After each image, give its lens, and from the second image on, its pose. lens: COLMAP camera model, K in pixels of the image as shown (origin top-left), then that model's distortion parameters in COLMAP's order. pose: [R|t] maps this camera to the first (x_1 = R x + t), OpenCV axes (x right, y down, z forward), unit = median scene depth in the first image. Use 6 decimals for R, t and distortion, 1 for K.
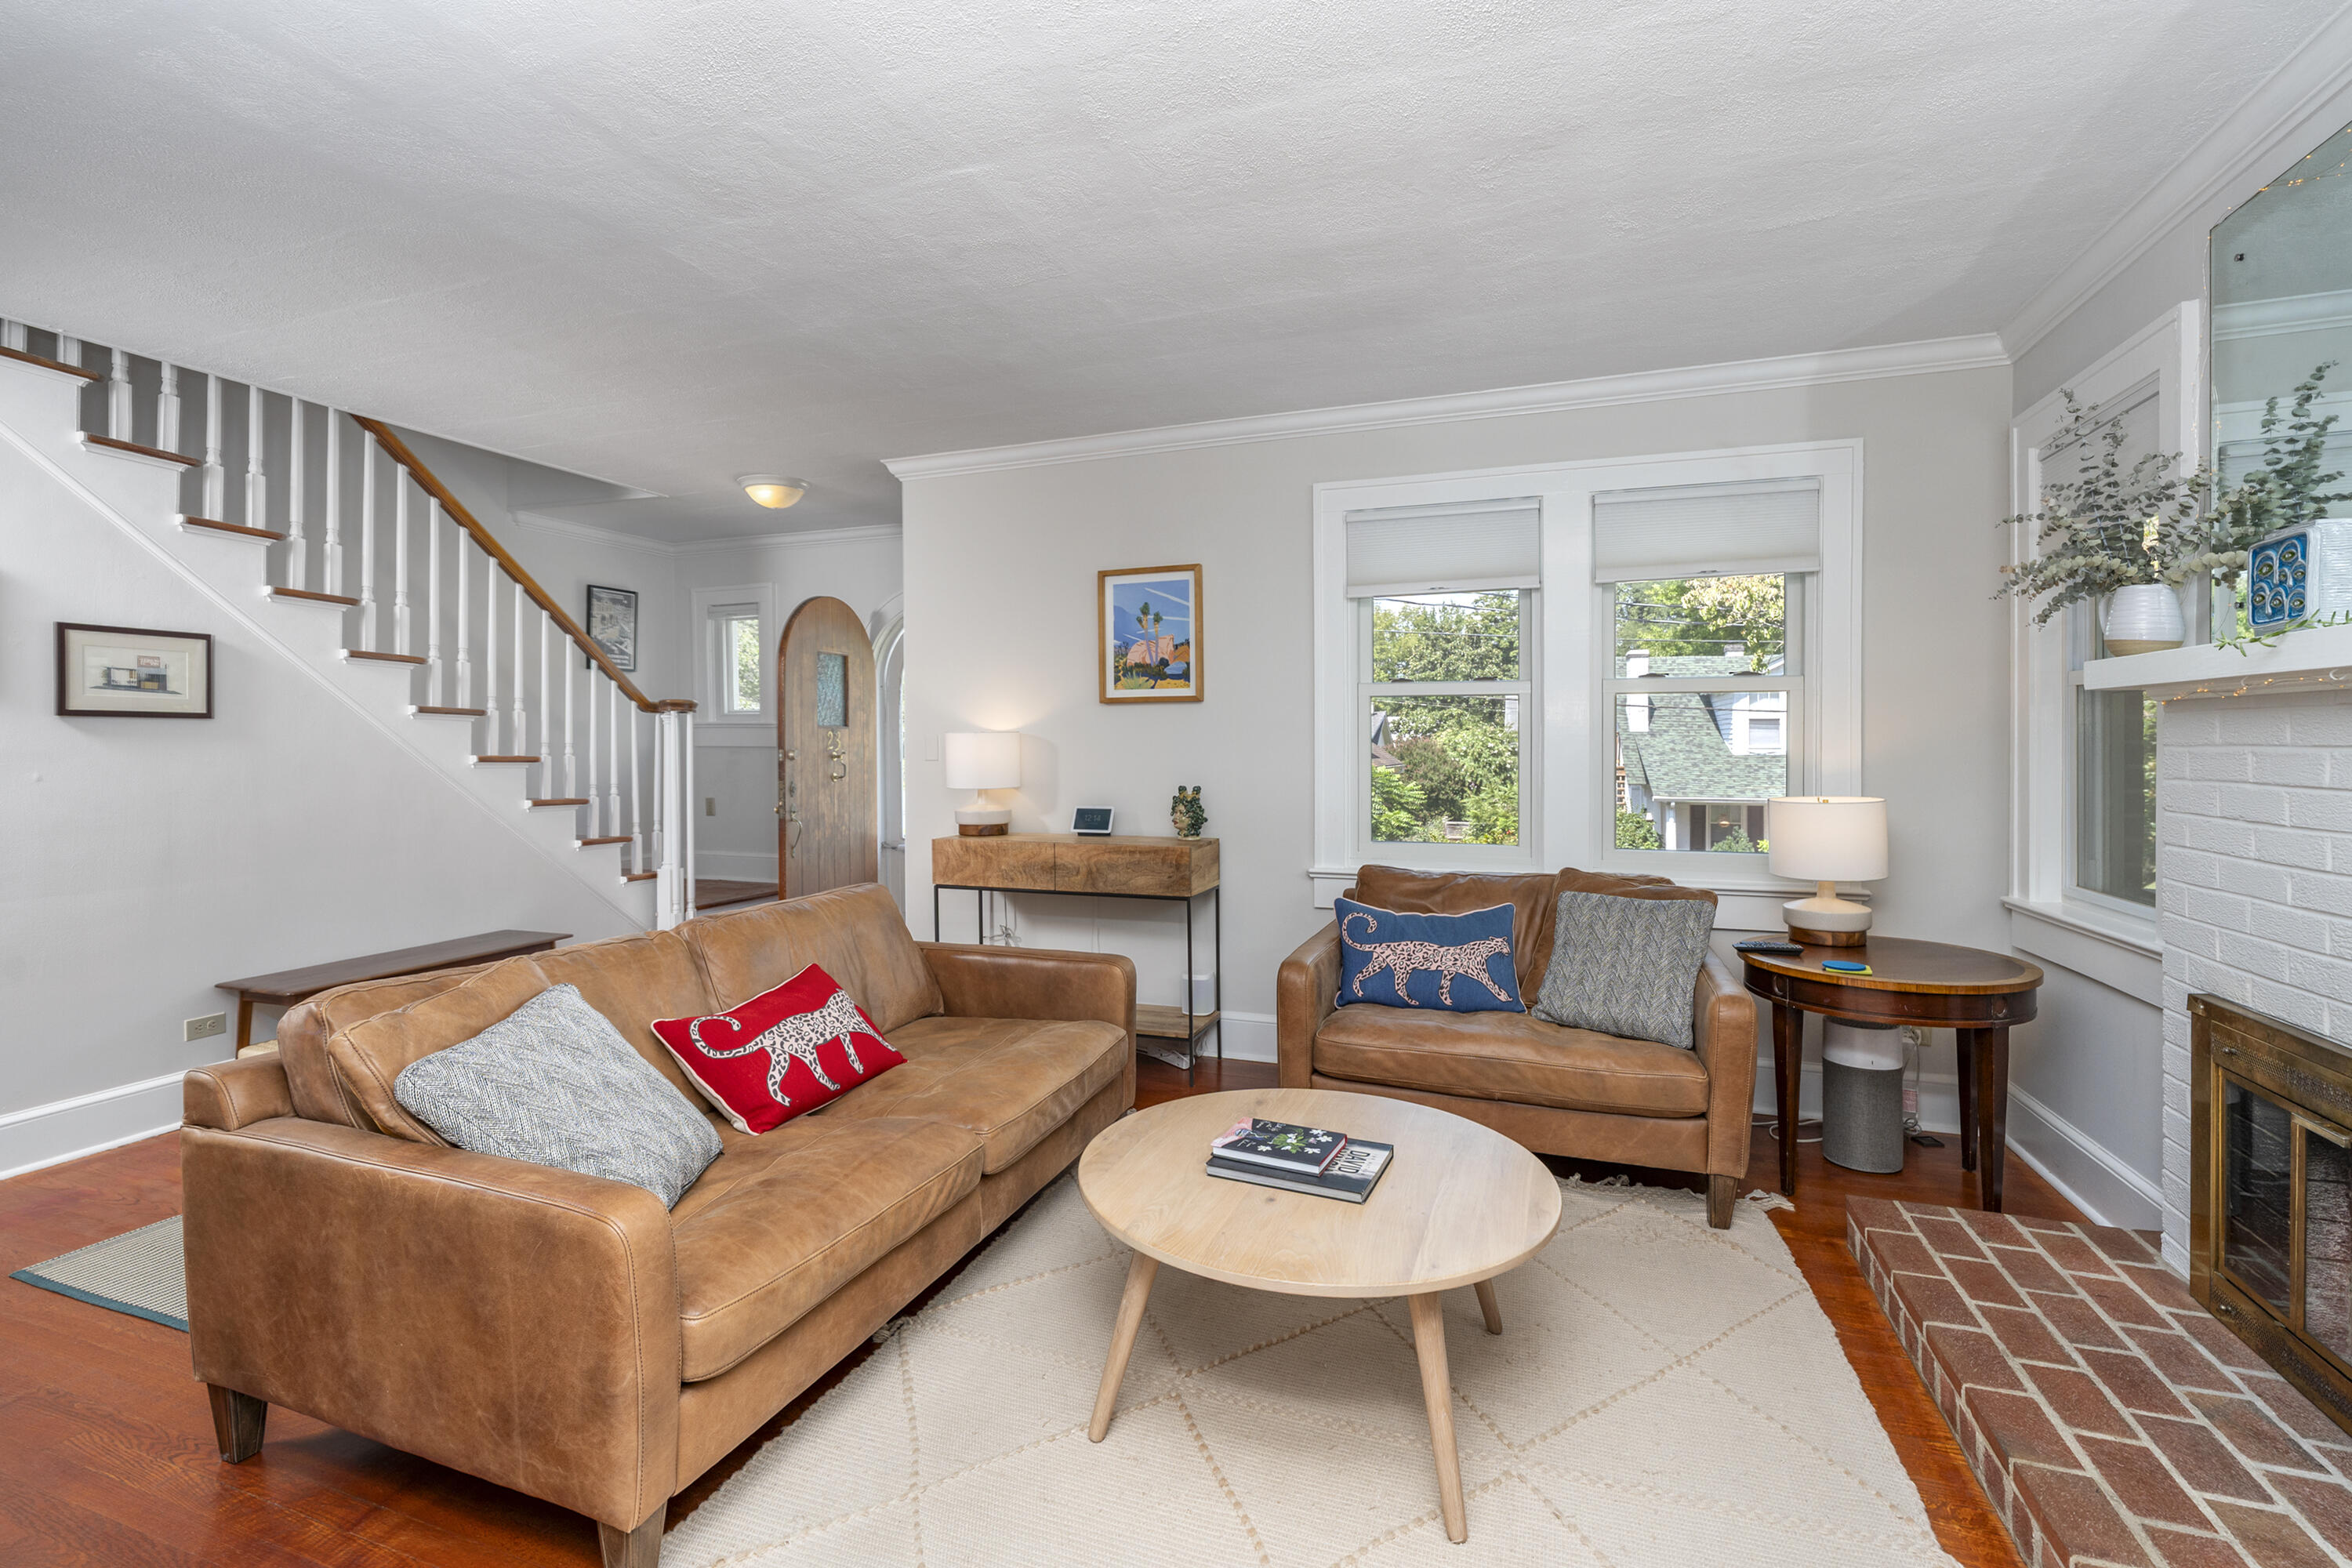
lens RADIAL K [[1081.0, 0, 1157.8], [0, 1081.0, 748.2], [0, 0, 1]] dist [-0.003840, 0.000462]
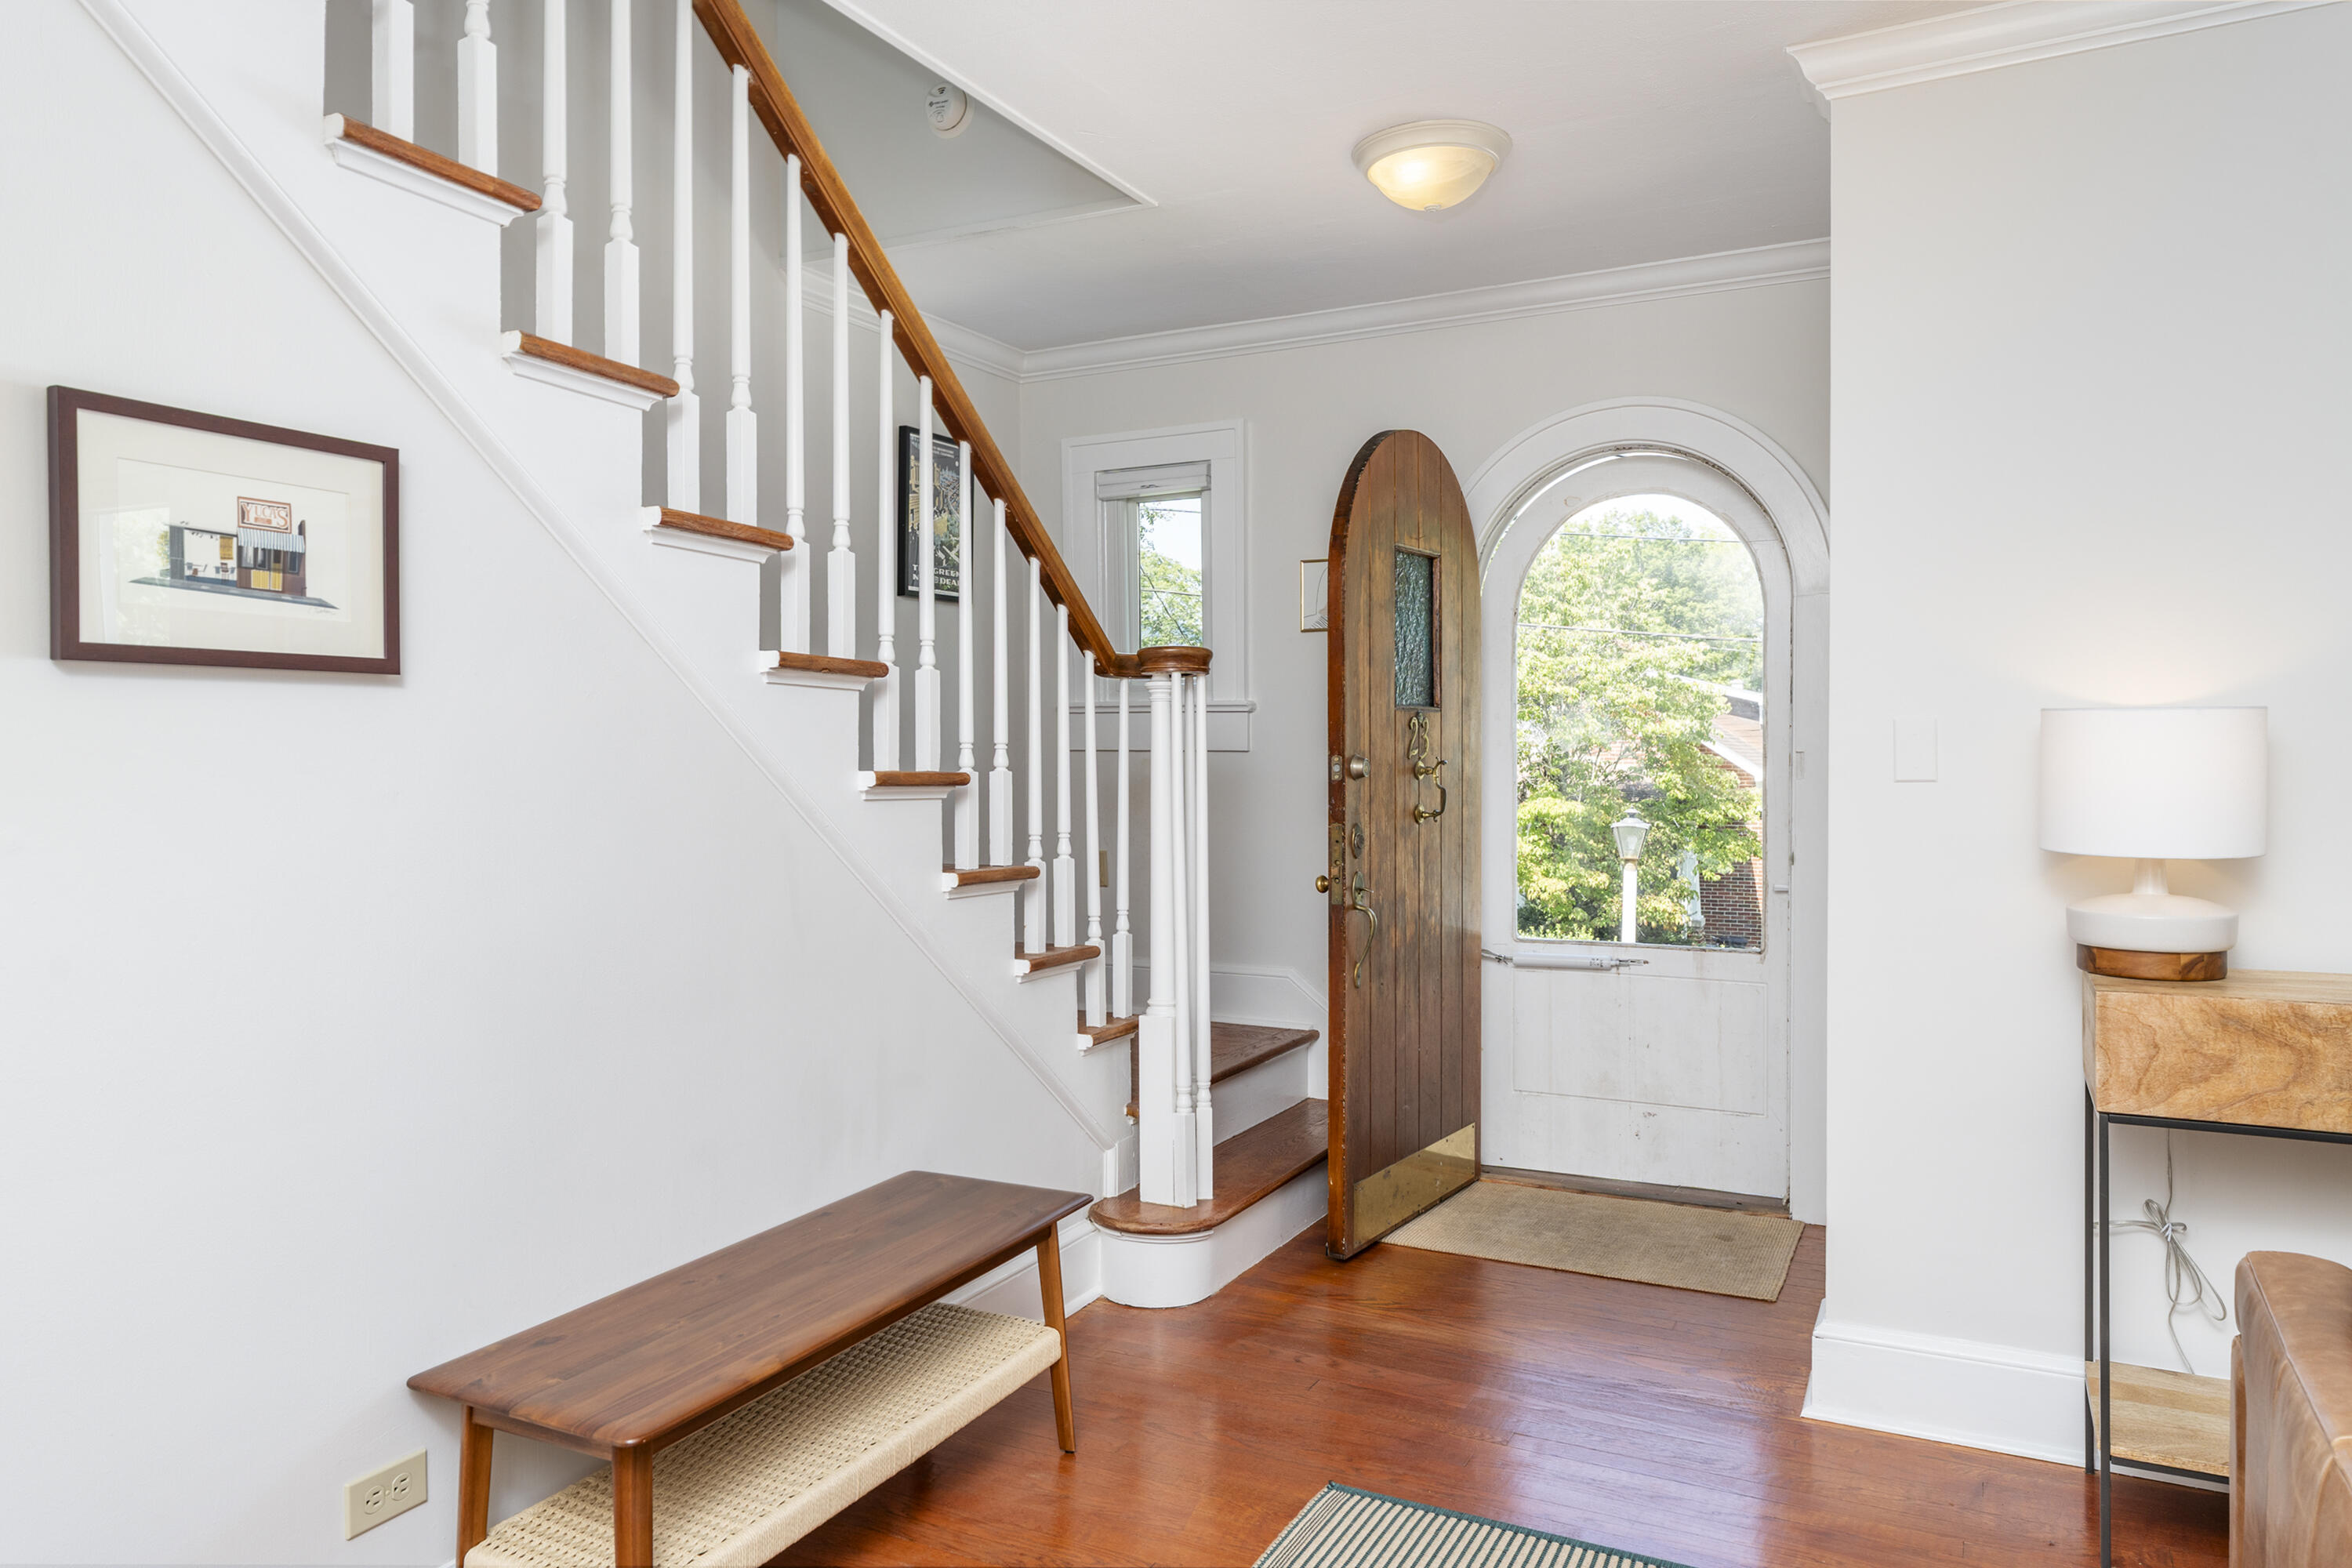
lens RADIAL K [[1609.5, 0, 1175.6], [0, 1609.5, 788.2], [0, 0, 1]] dist [0.008989, -0.002182]
pose [[0.996062, 0.004036, -0.088566, -0.548125], [-0.001934, 0.999715, 0.023804, -0.002307], [0.088637, -0.023539, 0.995786, 0.458254]]
